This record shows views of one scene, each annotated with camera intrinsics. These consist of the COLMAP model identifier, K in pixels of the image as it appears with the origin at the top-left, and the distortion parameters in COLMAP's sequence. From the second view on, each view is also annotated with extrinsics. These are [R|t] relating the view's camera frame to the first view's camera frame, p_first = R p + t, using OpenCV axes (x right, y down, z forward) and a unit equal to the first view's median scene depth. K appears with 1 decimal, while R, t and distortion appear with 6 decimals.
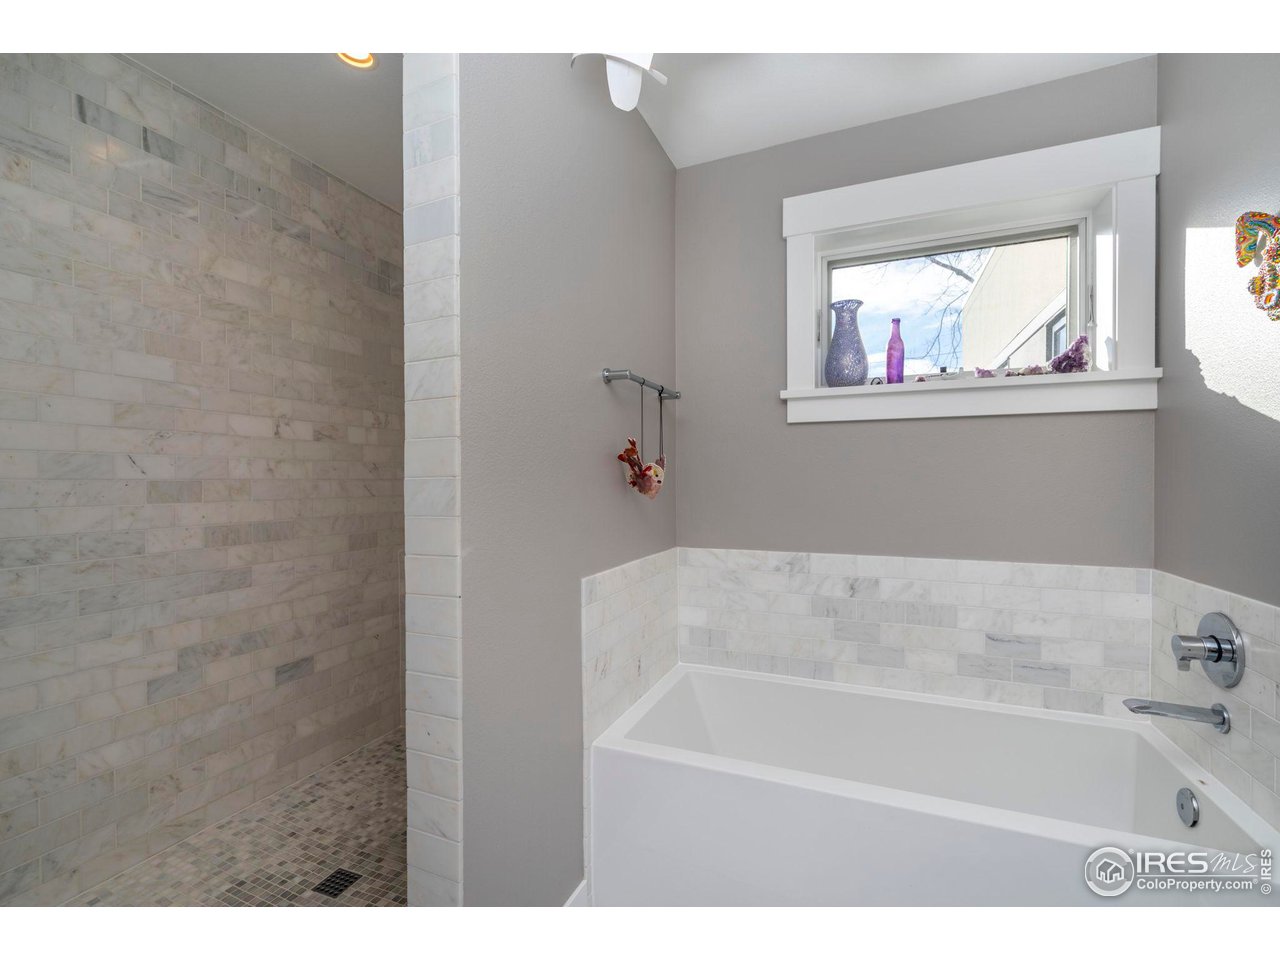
lens RADIAL K [[547.1, 0, 646.4], [0, 547.1, 487.7], [0, 0, 1]] dist [0.000085, 0.000290]
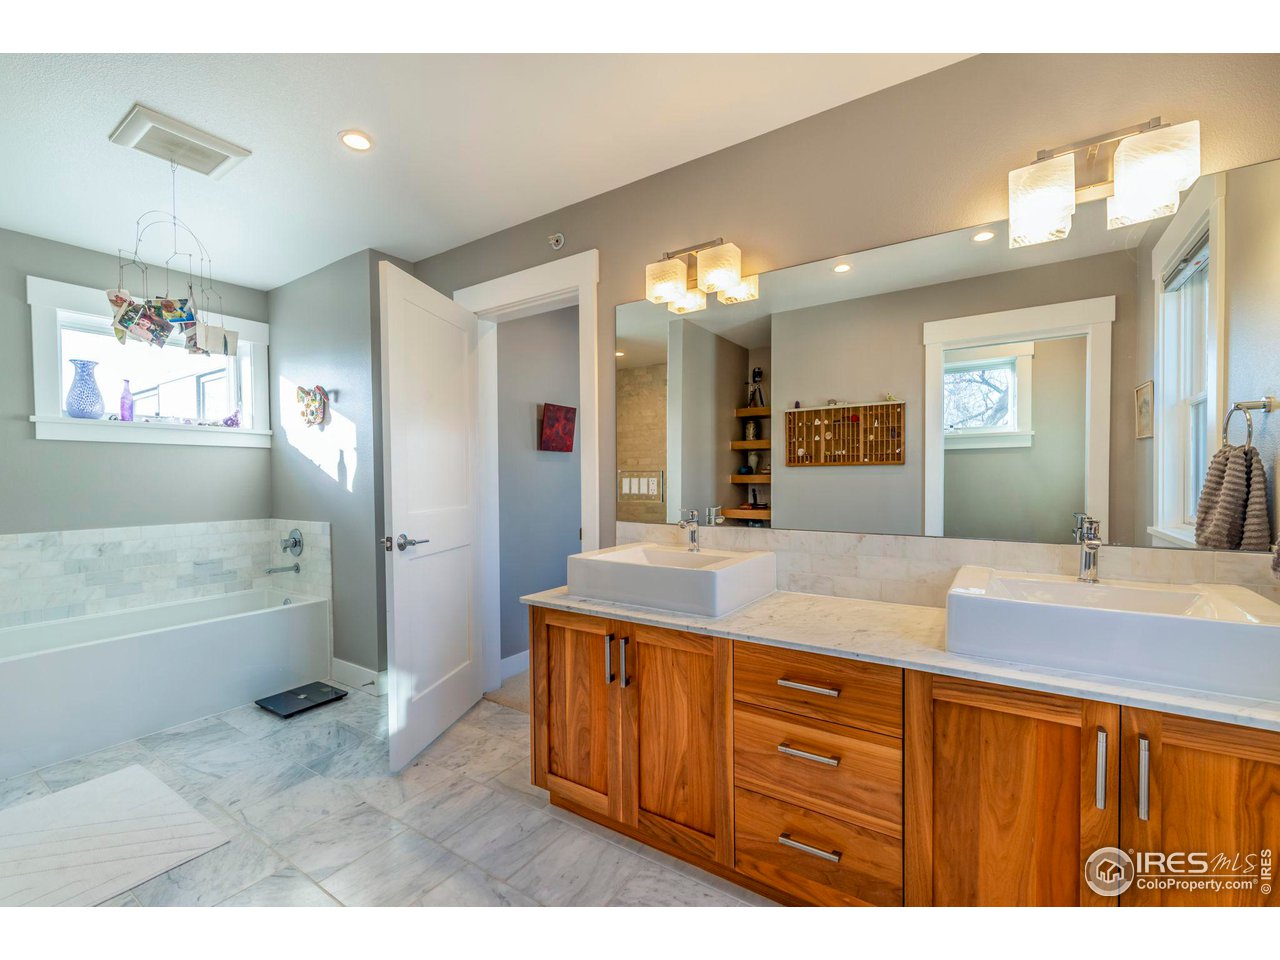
lens RADIAL K [[547.1, 0, 646.4], [0, 547.1, 487.7], [0, 0, 1]] dist [0.000085, 0.000290]
pose [[0.187921, -0.020882, 0.981962, -1.139524], [0.016451, 0.999701, 0.018111, 0.005880], [-0.982046, 0.012751, 0.188209, -1.083404]]
